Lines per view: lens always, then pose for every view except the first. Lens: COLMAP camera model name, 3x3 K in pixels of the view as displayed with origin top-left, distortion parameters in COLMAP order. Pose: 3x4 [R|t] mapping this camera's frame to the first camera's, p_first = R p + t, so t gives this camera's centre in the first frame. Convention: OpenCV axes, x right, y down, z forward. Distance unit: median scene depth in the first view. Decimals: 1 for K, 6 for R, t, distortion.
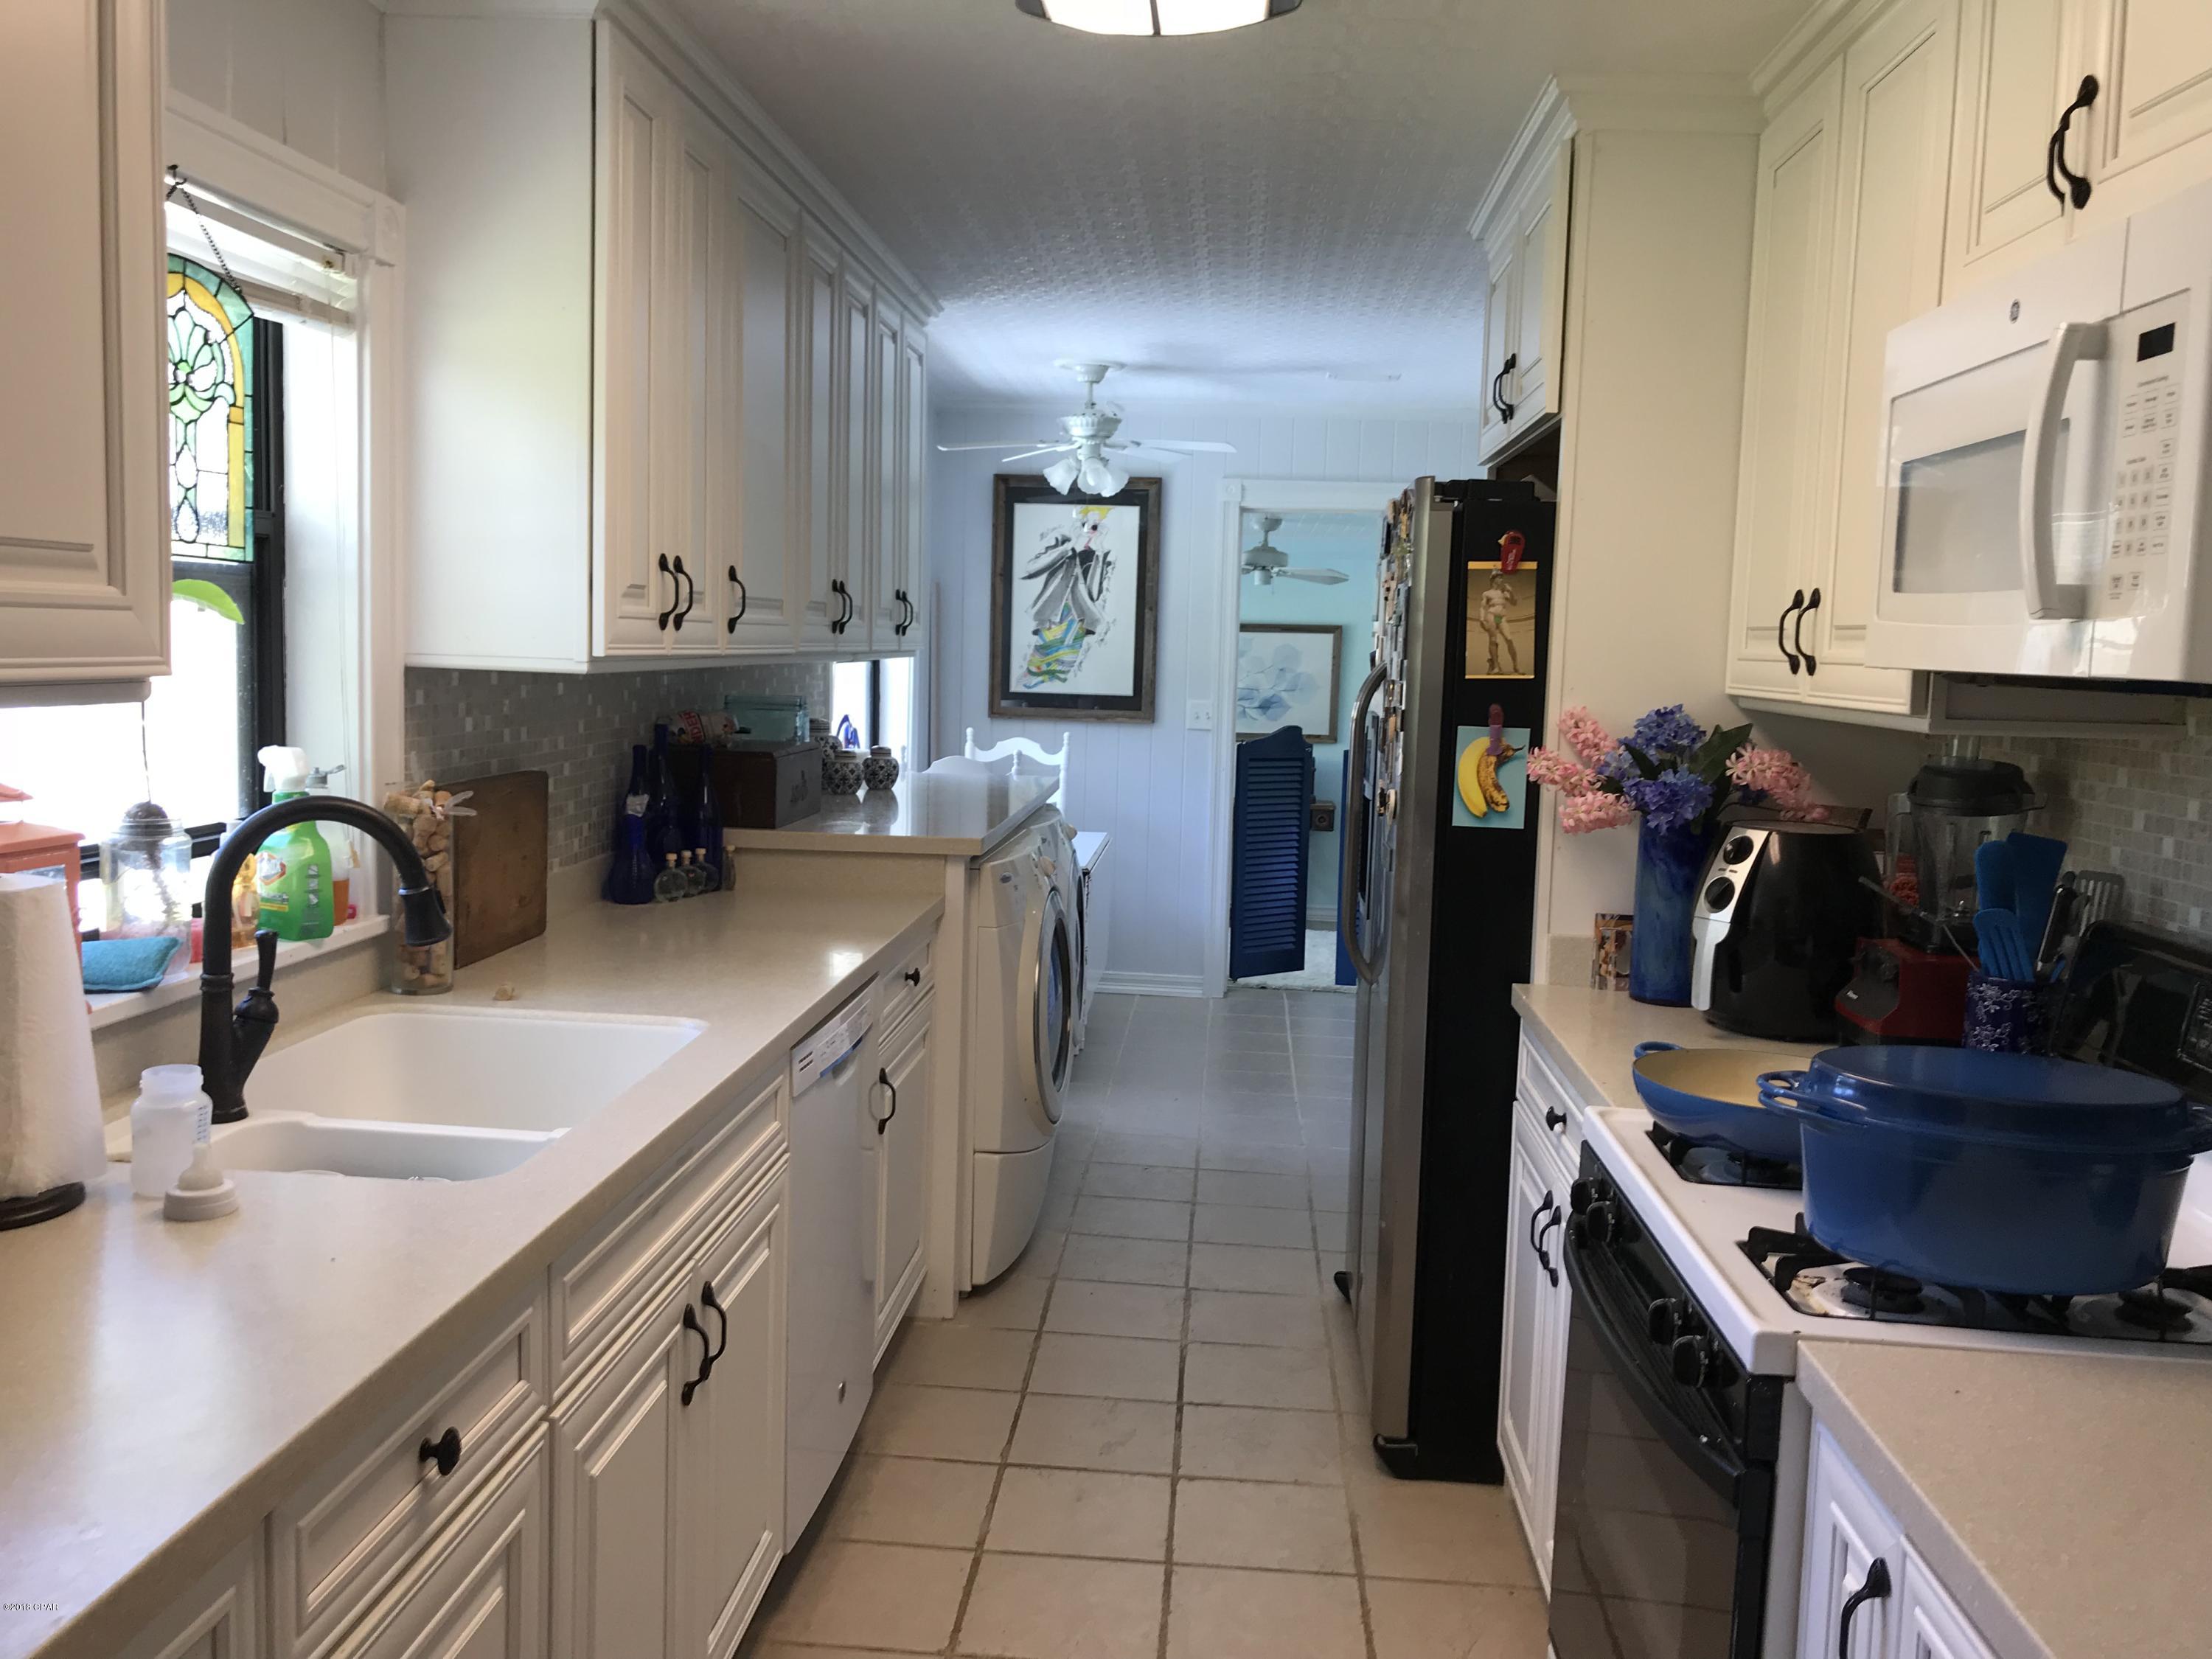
lens RADIAL K [[1813.3, 0, 1096.8], [0, 1813.3, 821.3], [0, 0, 1]] dist [0.034351, -0.046567]
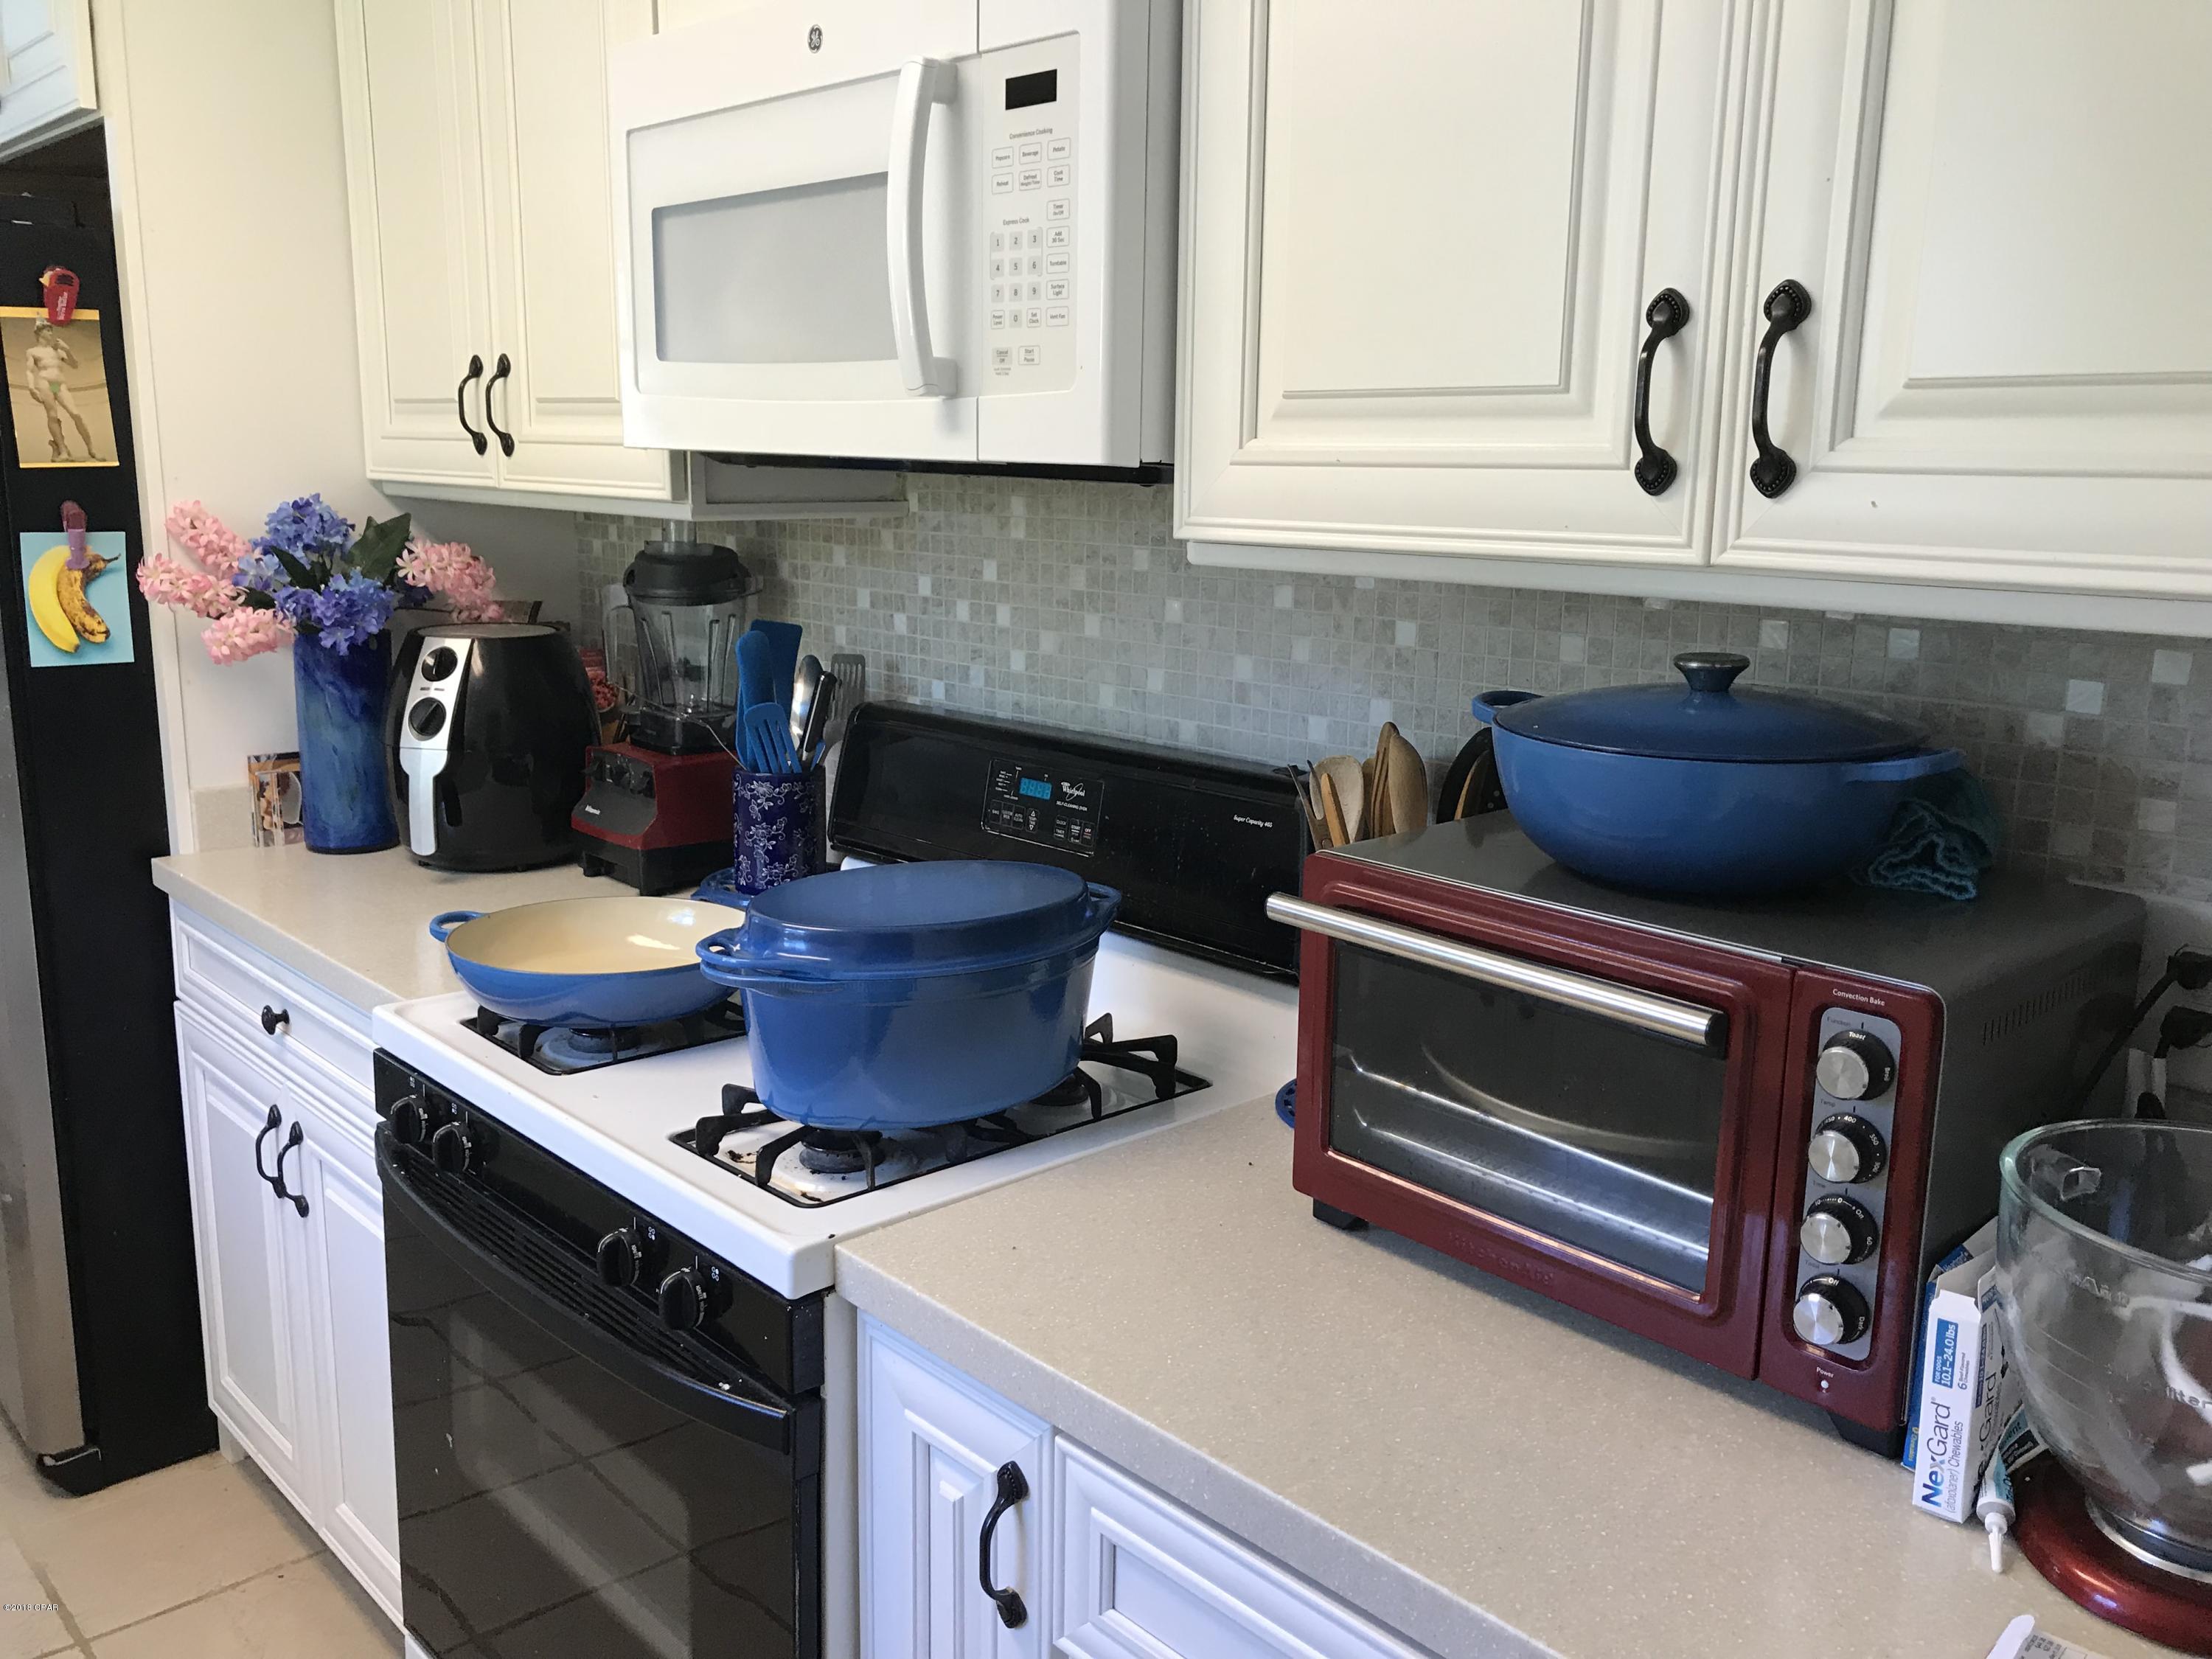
lens RADIAL K [[1813.3, 0, 1123.9], [0, 1813.3, 817.2], [0, 0, 1]] dist [0.034351, -0.046567]
pose [[0.674896, -0.165525, 0.719108, -0.062165], [0.076745, 0.984977, 0.154696, -0.021878], [-0.733911, -0.049216, 0.677460, 0.181100]]
